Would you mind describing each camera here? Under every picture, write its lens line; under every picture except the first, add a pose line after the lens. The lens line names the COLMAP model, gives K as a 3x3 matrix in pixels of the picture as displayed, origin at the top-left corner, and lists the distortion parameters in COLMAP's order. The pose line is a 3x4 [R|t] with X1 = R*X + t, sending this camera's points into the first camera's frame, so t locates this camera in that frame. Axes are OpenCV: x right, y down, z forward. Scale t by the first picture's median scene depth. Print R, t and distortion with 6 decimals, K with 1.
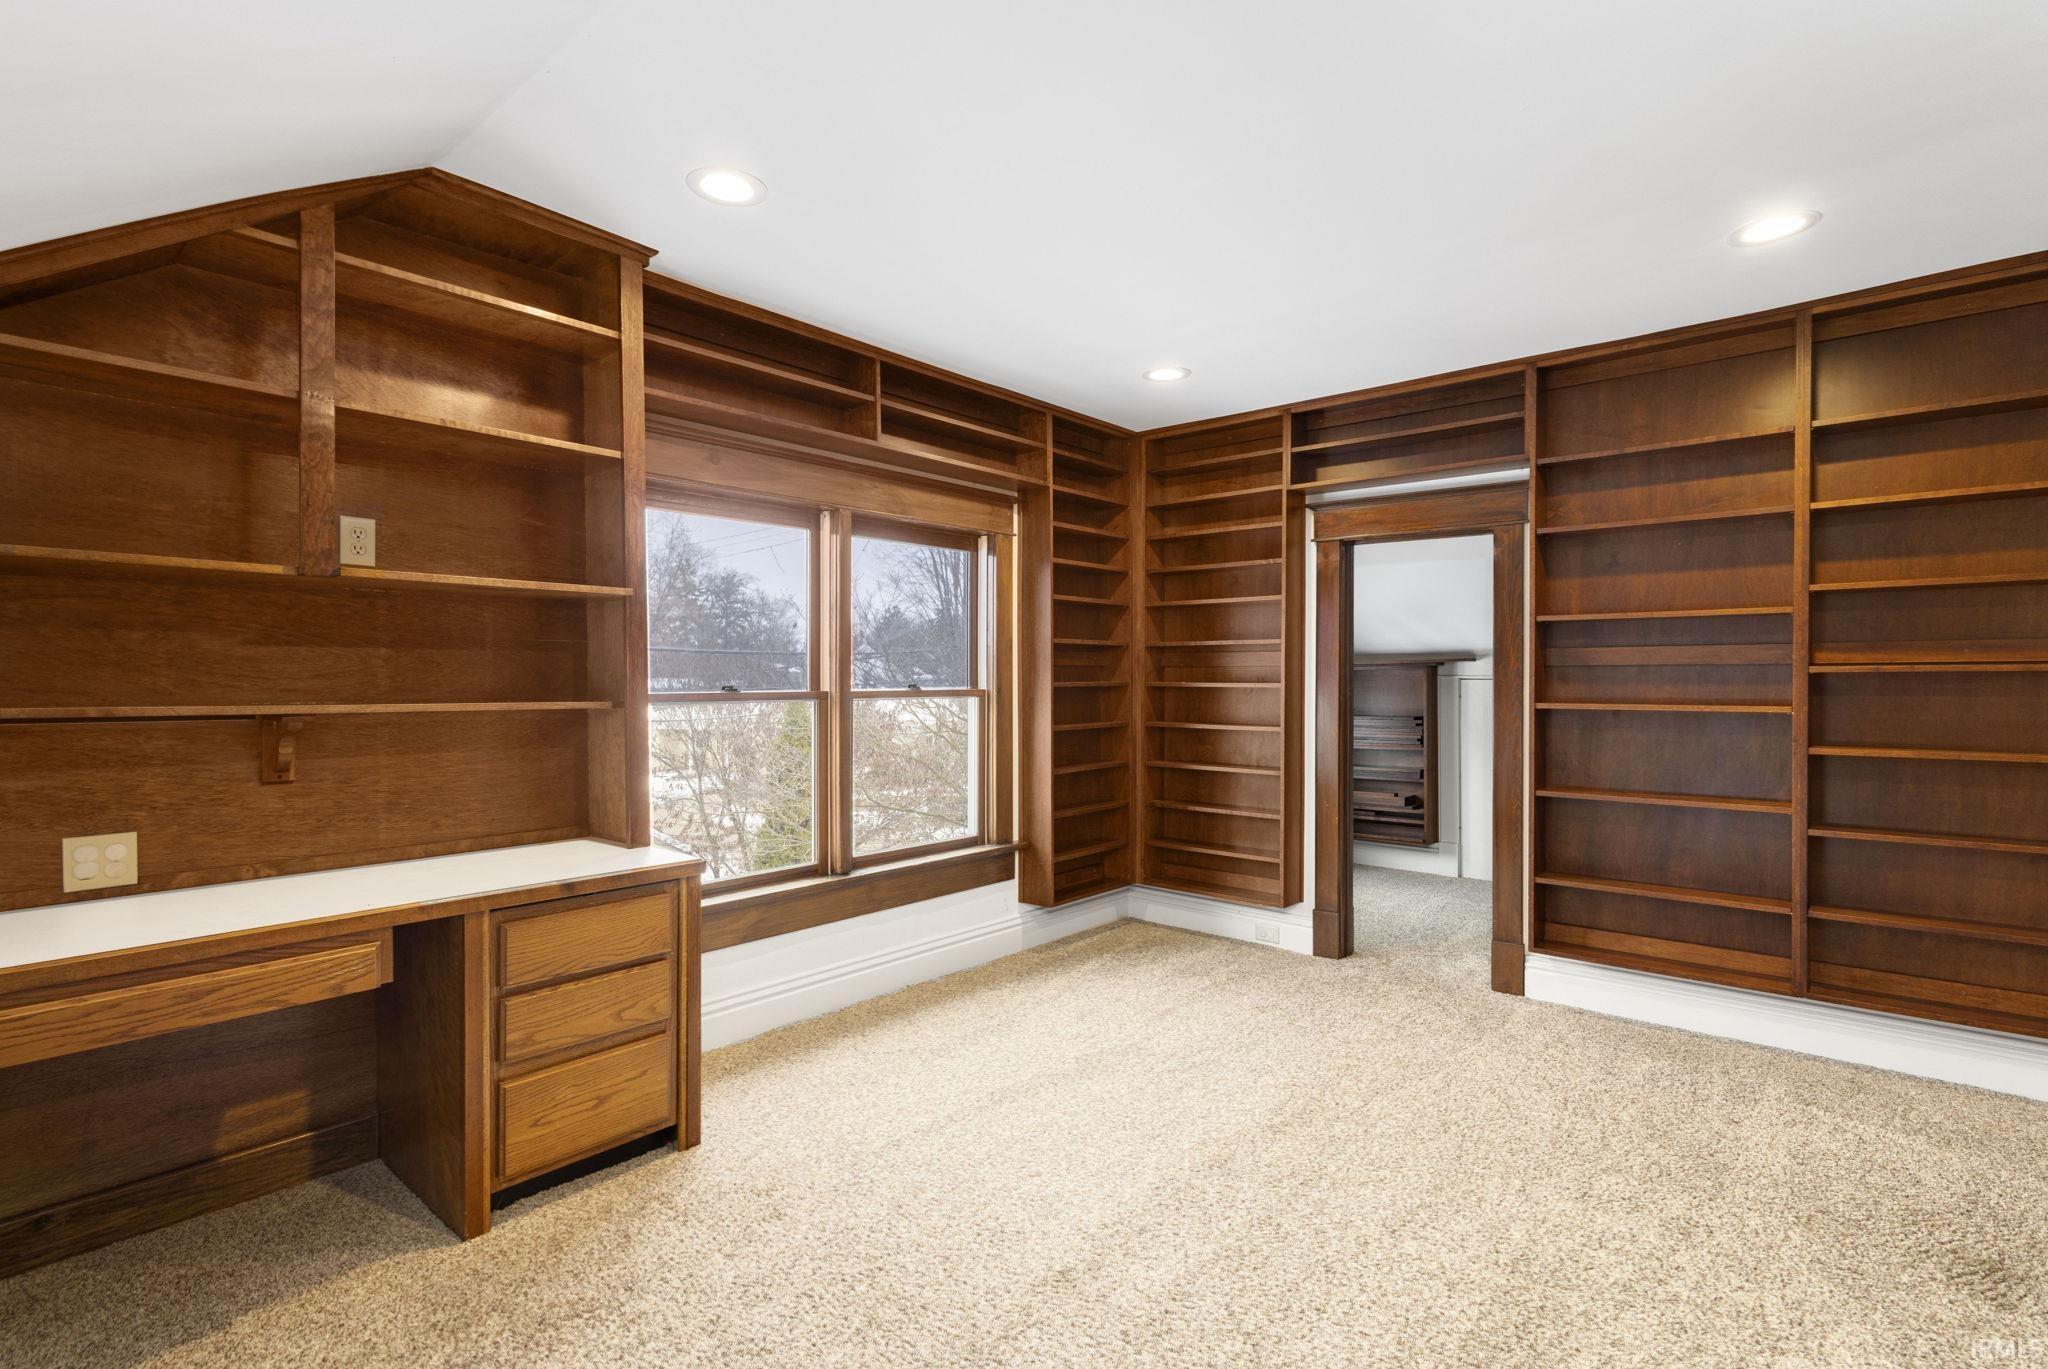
lens RADIAL K [[970.1, 0, 1021.2], [0, 970.1, 694.2], [0, 0, 1]] dist [-0.000821, -0.000972]
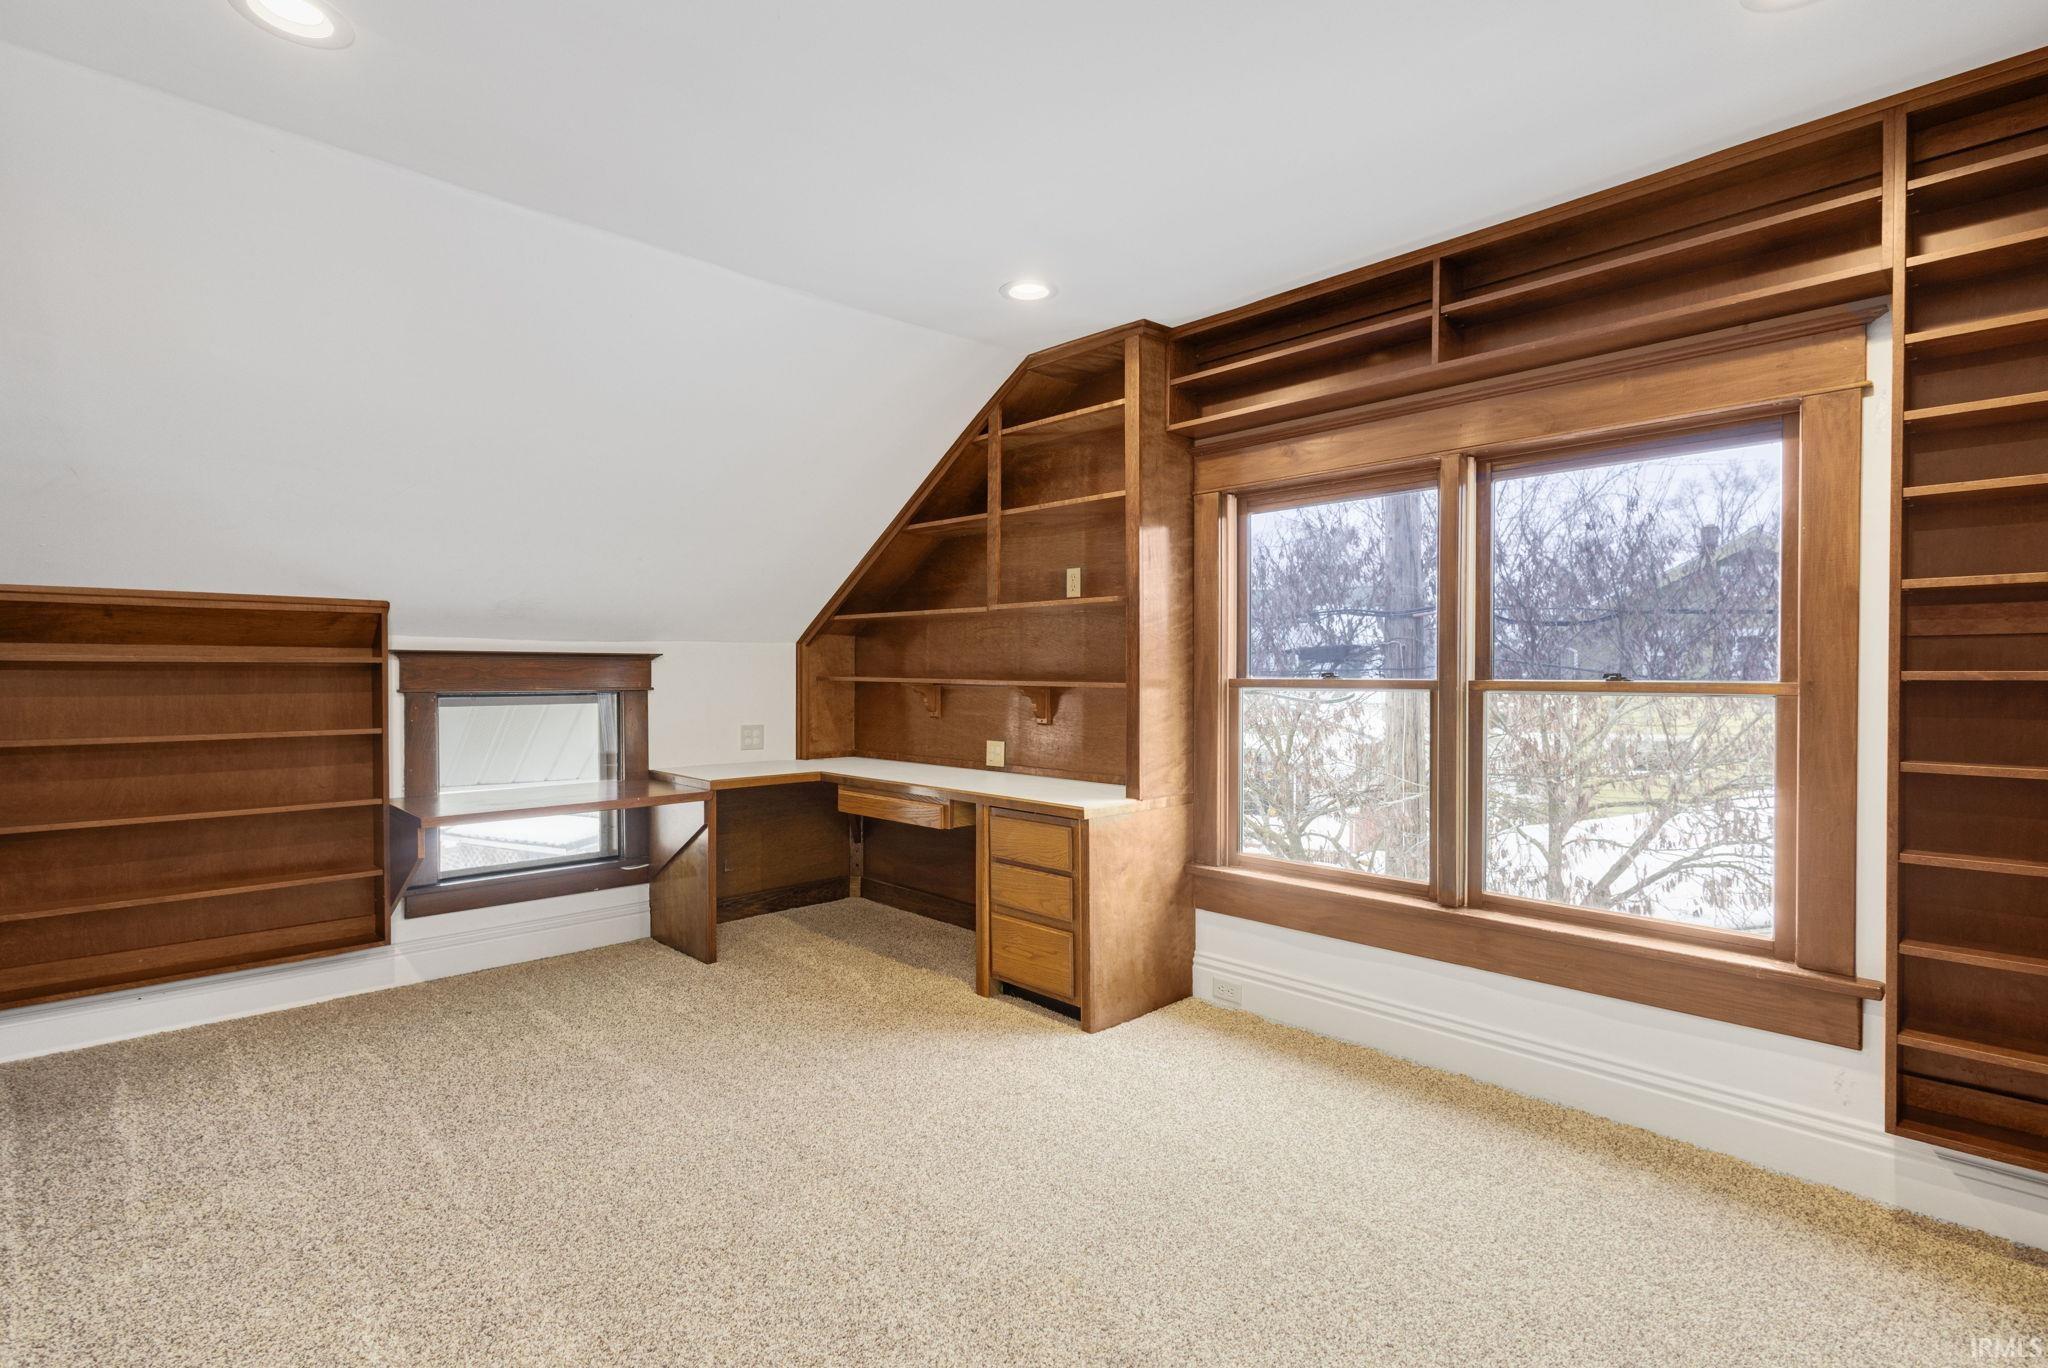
lens RADIAL K [[970.1, 0, 1032.0], [0, 970.1, 687.7], [0, 0, 1]] dist [-0.000821, -0.000972]
pose [[-0.092872, 0.022579, -0.995422, 0.743430], [-0.011849, 0.999647, 0.023781, -0.013750], [0.995608, 0.014003, -0.092571, 0.831760]]
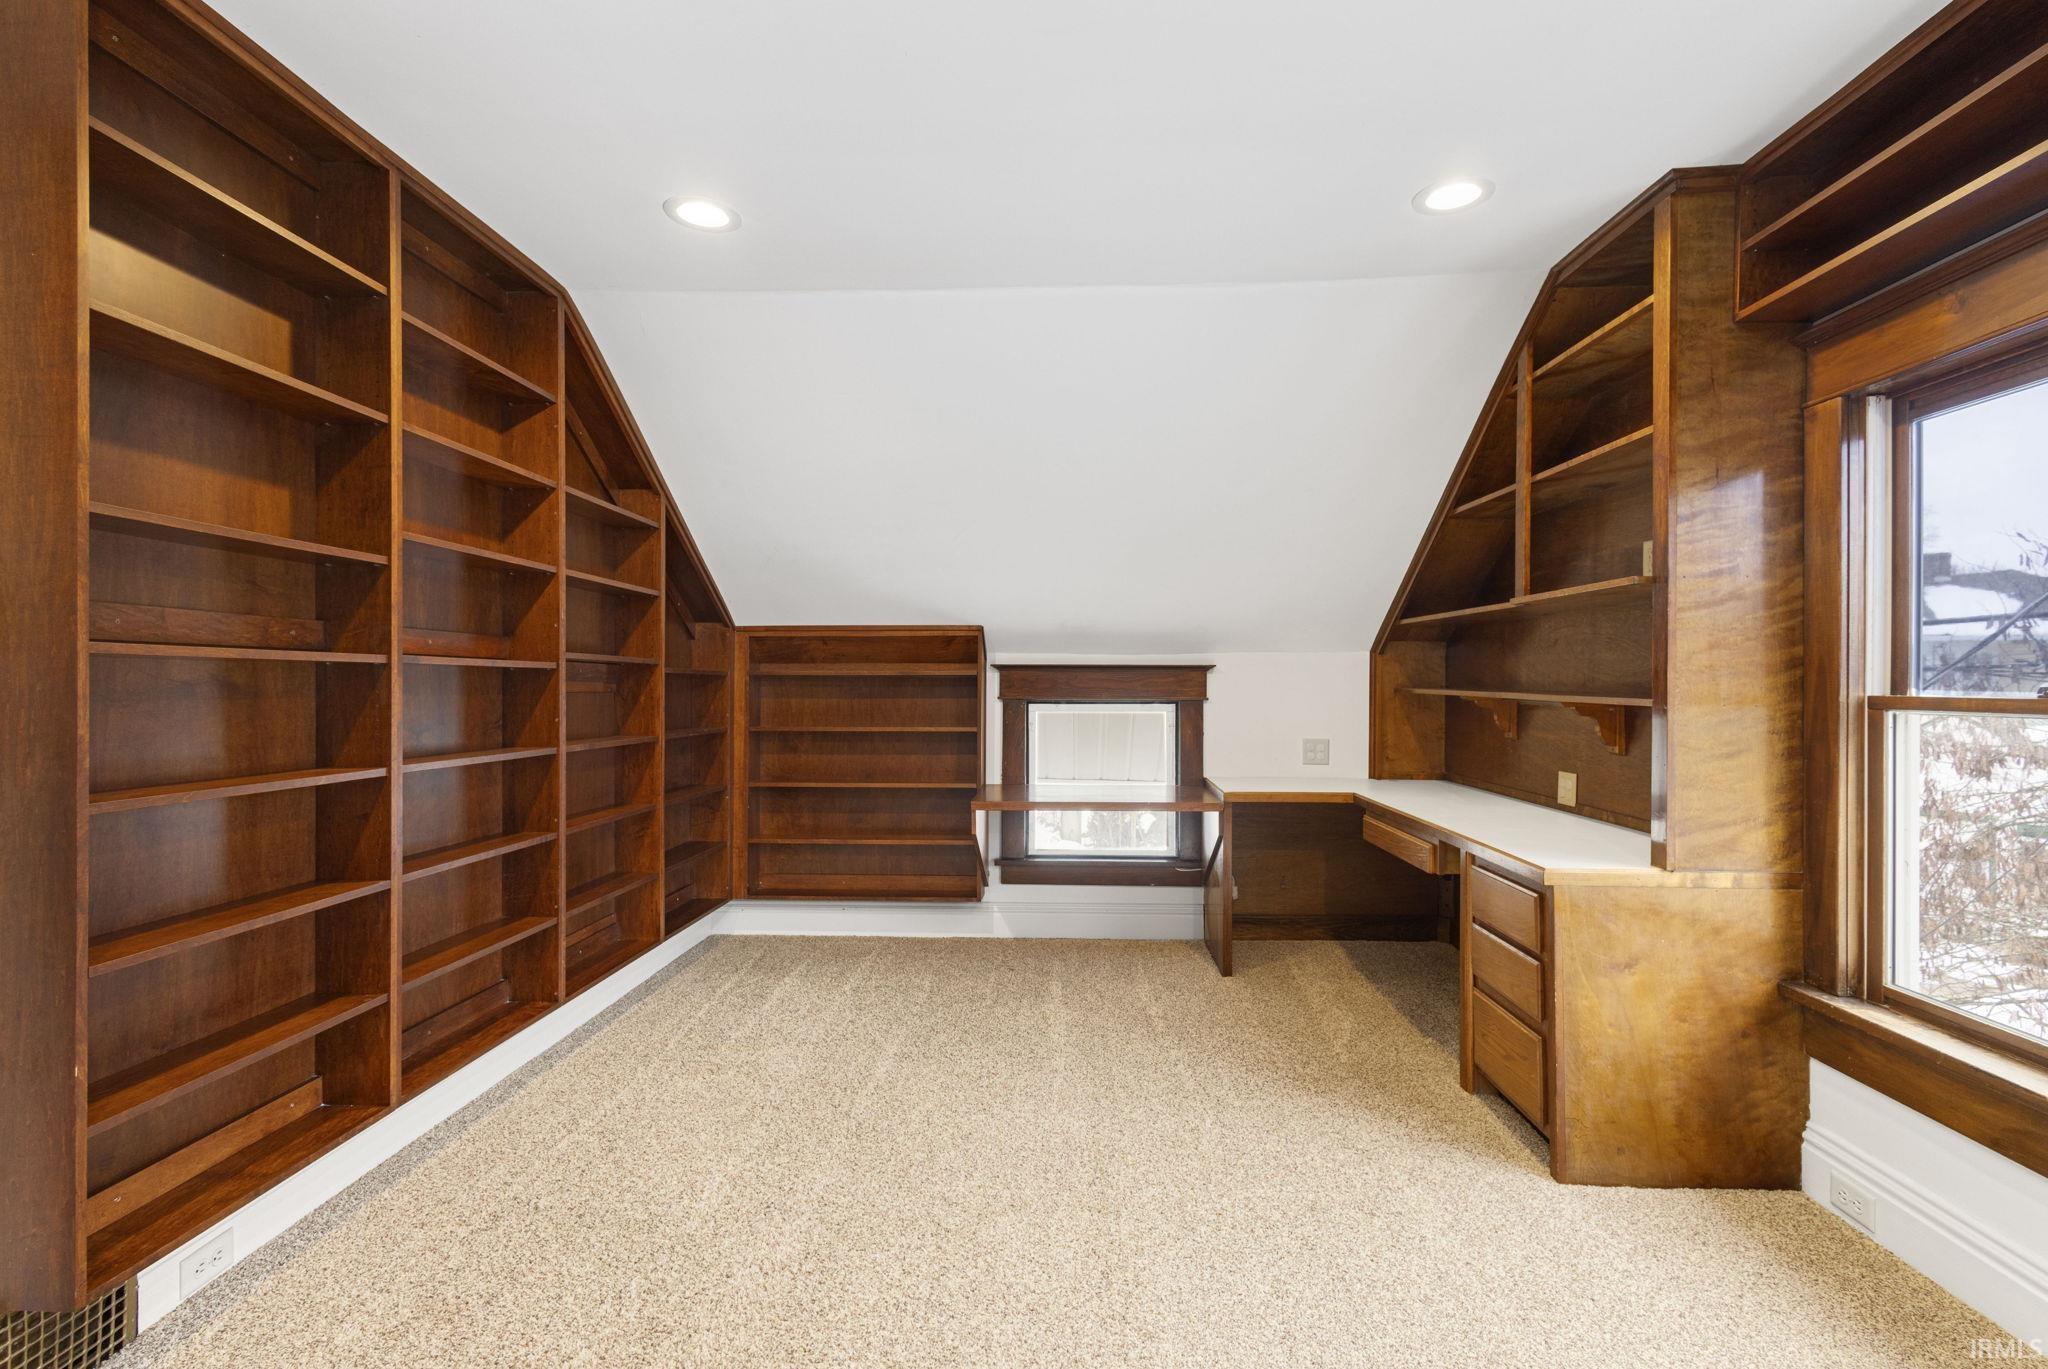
lens RADIAL K [[970.1, 0, 1021.1], [0, 970.1, 686.2], [0, 0, 1]] dist [-0.000821, -0.000972]
pose [[-0.789831, 0.007403, -0.613280, 0.505758], [-0.004518, 0.999830, 0.017888, -0.016068], [0.613308, 0.016899, -0.789663, 1.128246]]
